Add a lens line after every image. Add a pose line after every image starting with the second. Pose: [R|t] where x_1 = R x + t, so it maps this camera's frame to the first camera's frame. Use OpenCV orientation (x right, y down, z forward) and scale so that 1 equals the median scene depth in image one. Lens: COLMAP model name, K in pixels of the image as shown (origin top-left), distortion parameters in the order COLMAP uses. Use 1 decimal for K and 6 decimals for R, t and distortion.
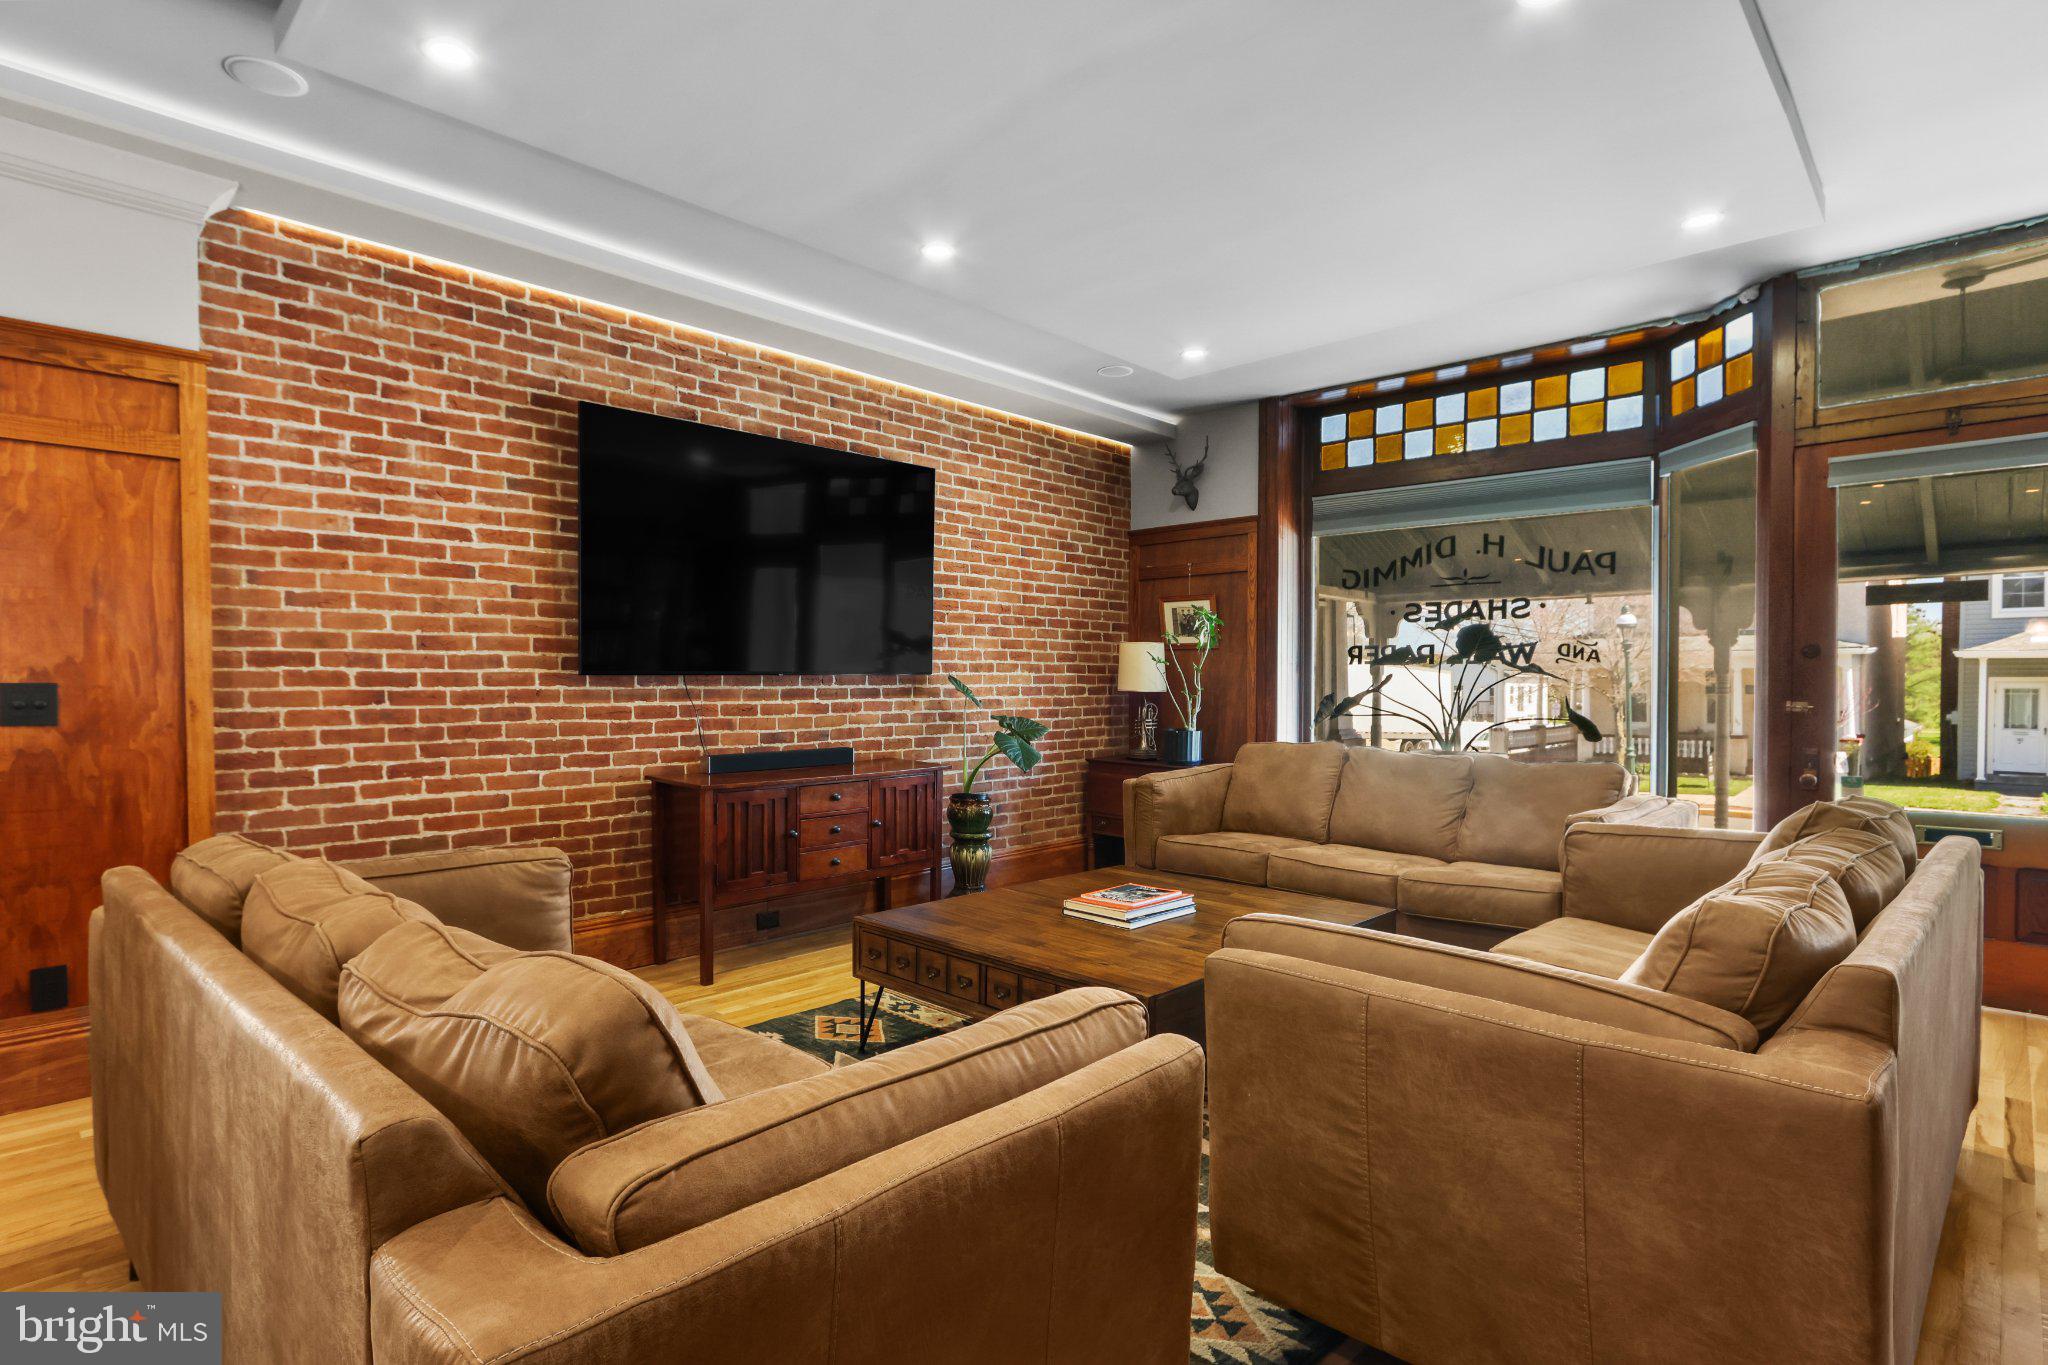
lens RADIAL K [[1042.9, 0, 989.9], [0, 1042.9, 705.4], [0, 0, 1]] dist [-0.004851, 0.003279]
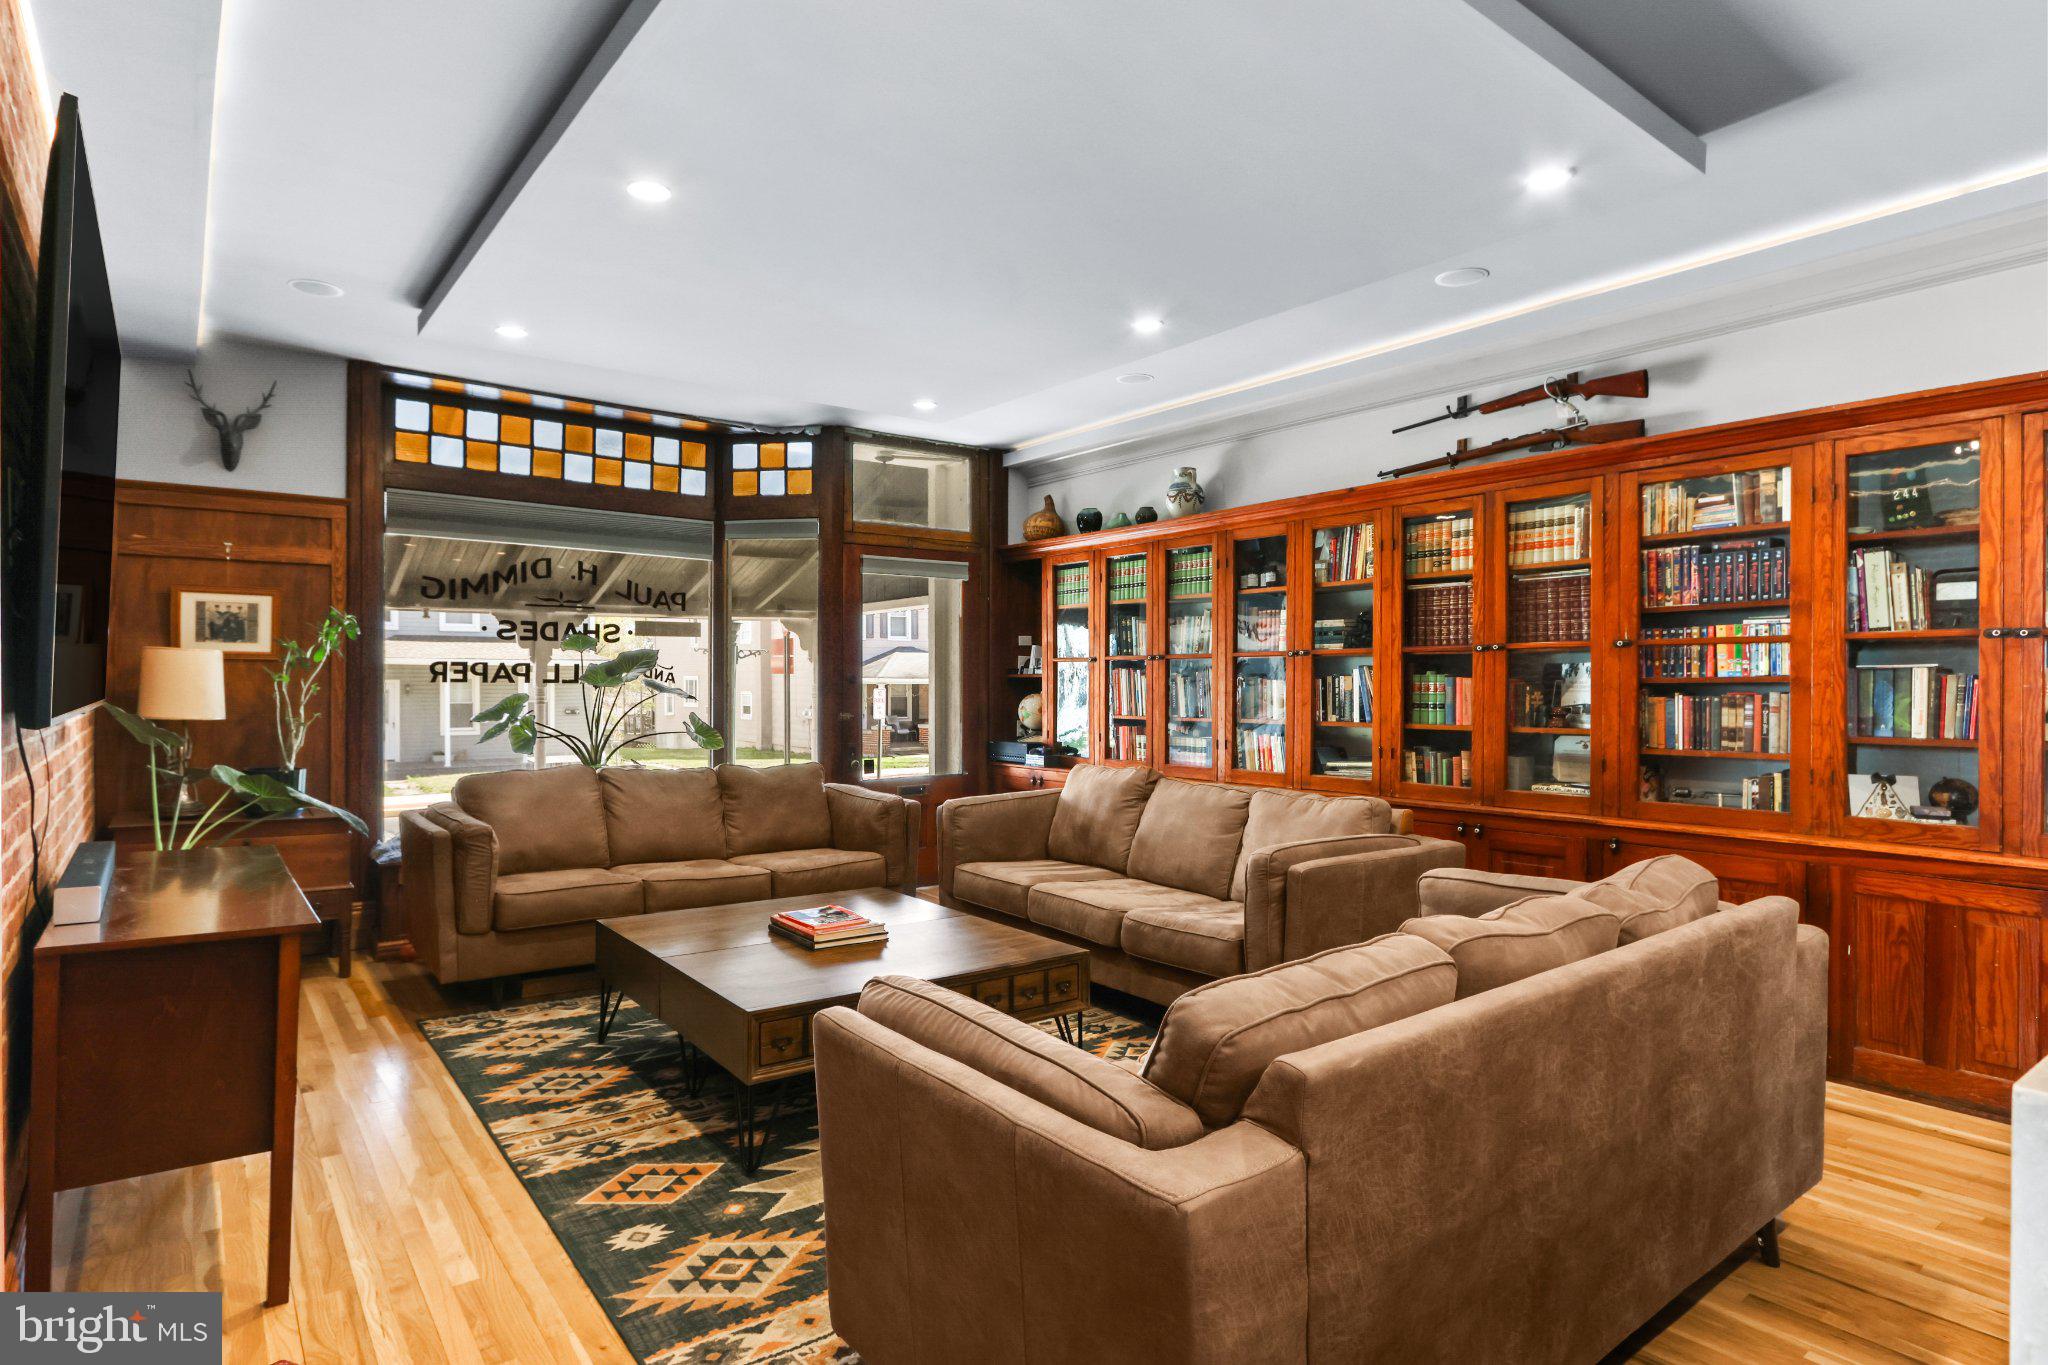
lens RADIAL K [[1098.6, 0, 1022.6], [0, 1098.6, 680.5], [0, 0, 1]] dist [-0.017020, 0.006111]
pose [[0.134308, 0.000769, 0.990939, -0.700533], [0.020612, 0.999781, -0.003569, -0.035867], [-0.990725, 0.020904, 0.134262, 0.491677]]
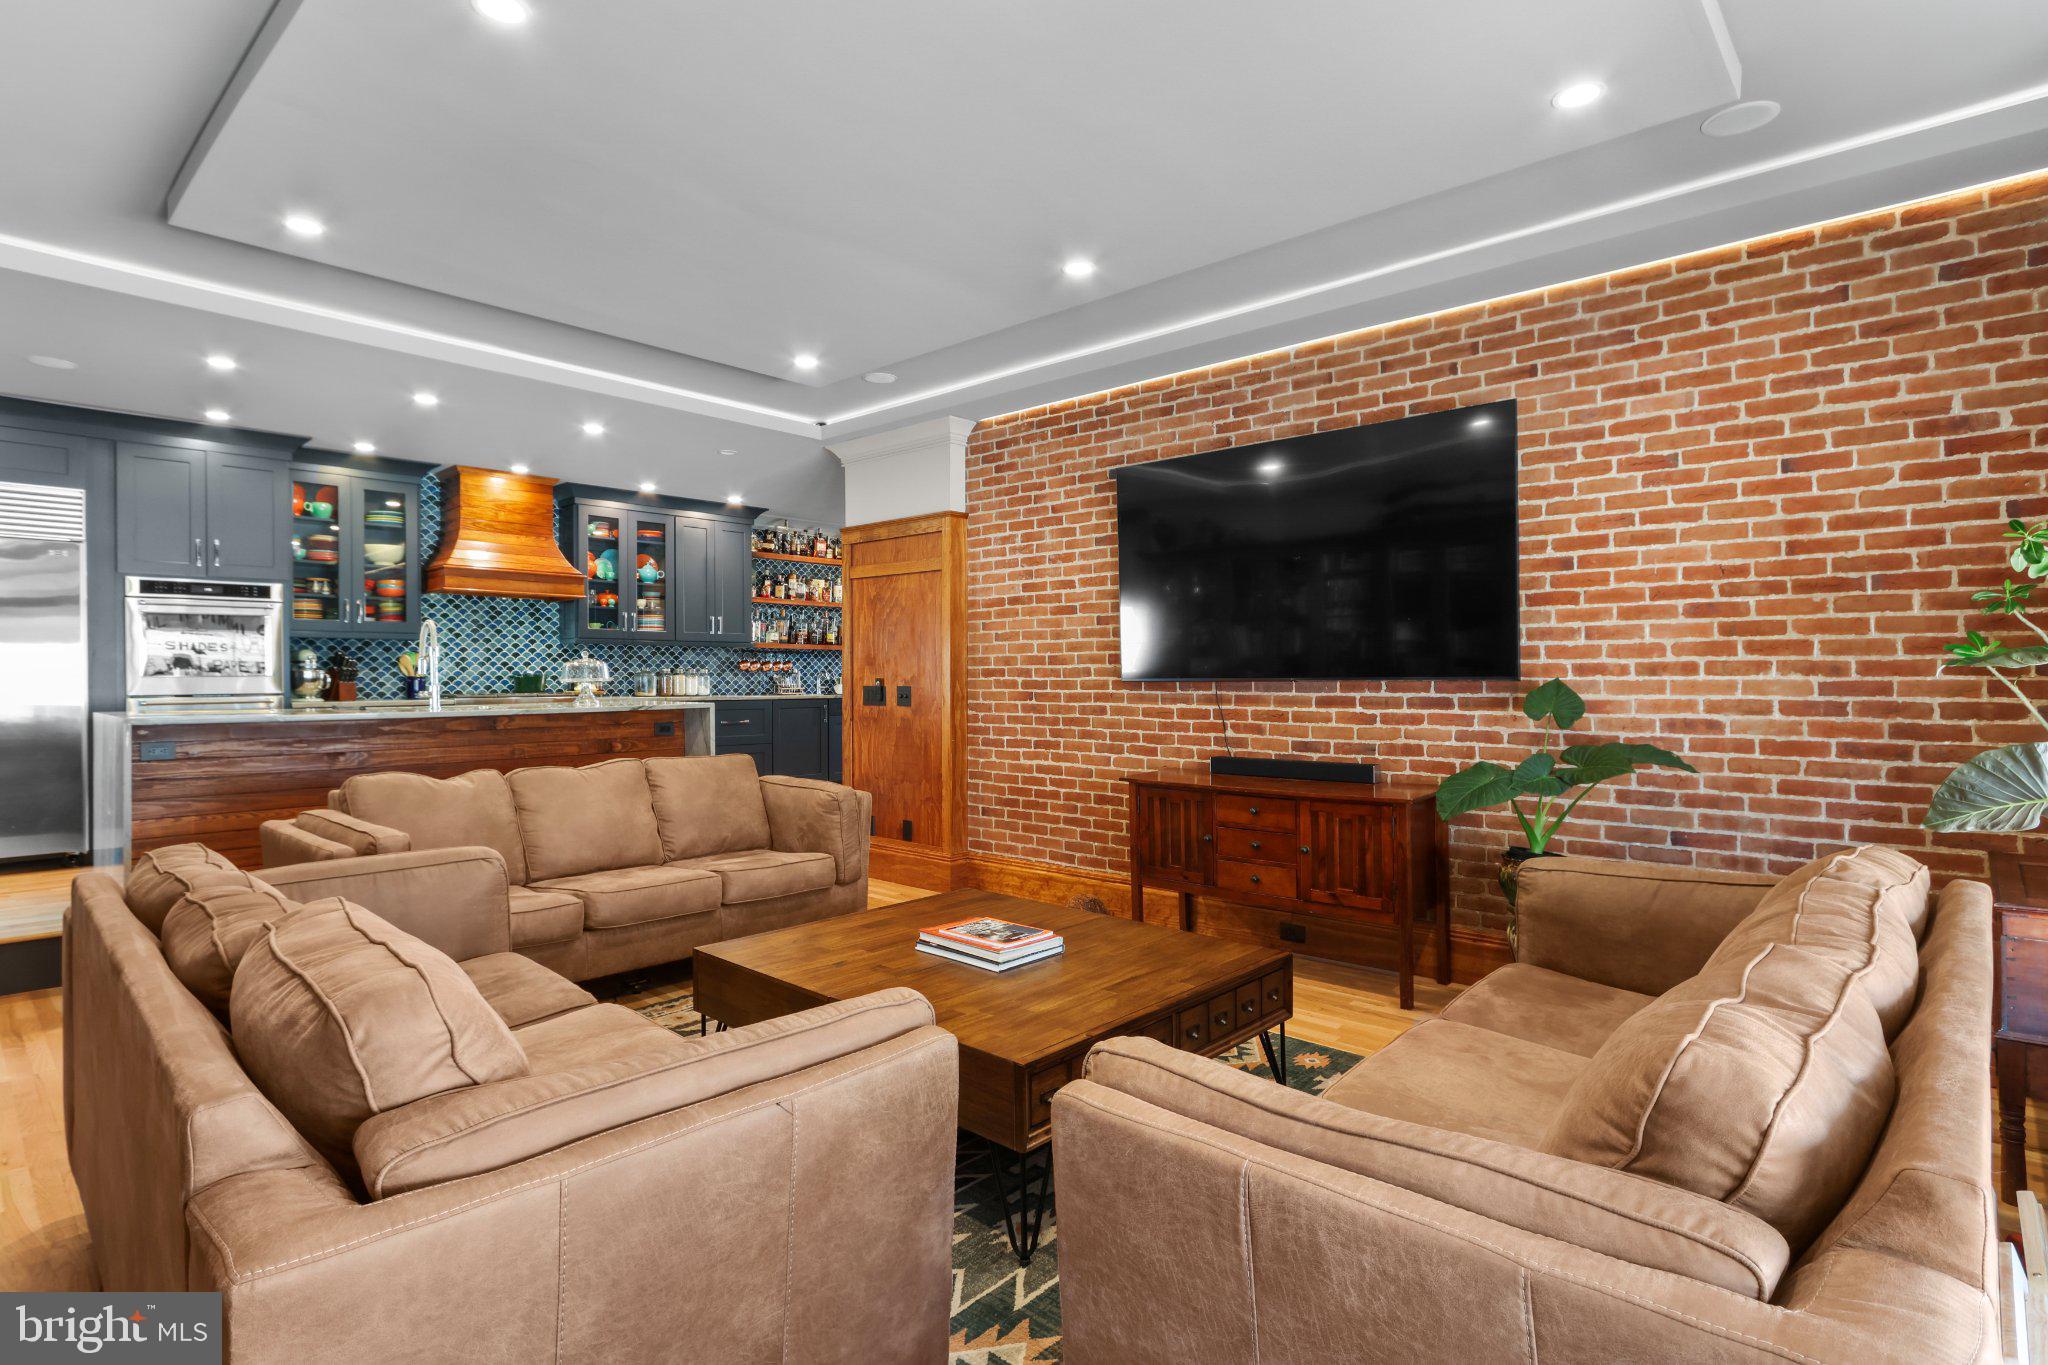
lens RADIAL K [[1042.9, 0, 1030.9], [0, 1042.9, 683.7], [0, 0, 1]] dist [-0.004851, 0.003279]
pose [[0.039214, 0.008736, -0.999193, 0.783088], [-0.019593, 0.999776, 0.007972, -0.031166], [0.999039, 0.019265, 0.039376, 0.748187]]
